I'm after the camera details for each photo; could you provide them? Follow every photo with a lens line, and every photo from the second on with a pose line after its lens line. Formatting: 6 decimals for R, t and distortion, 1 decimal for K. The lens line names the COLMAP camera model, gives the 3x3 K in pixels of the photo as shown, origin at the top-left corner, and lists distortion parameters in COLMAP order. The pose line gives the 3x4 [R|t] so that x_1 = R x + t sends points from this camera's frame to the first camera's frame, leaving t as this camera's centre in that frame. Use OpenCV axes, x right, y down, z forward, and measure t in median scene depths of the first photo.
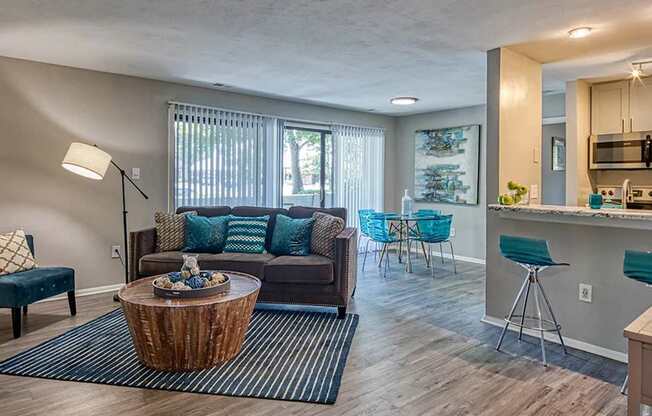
lens RADIAL K [[415.9, 0, 326.3], [0, 415.9, 184.0], [0, 0, 1]] dist [-0.001894, -0.000226]
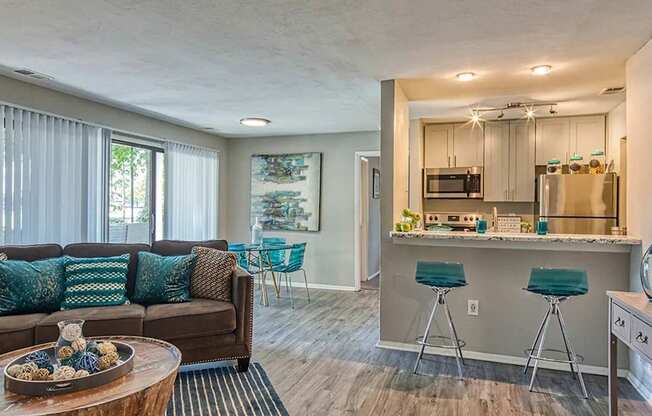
lens RADIAL K [[423.1, 0, 326.0], [0, 423.1, 208.0], [0, 0, 1]] dist [-0.002700, 0.000954]
pose [[0.863644, -0.000395, 0.504101, -0.186457], [0.002968, 0.999986, -0.004300, -0.003354], [-0.504093, 0.005210, 0.863634, 0.126928]]
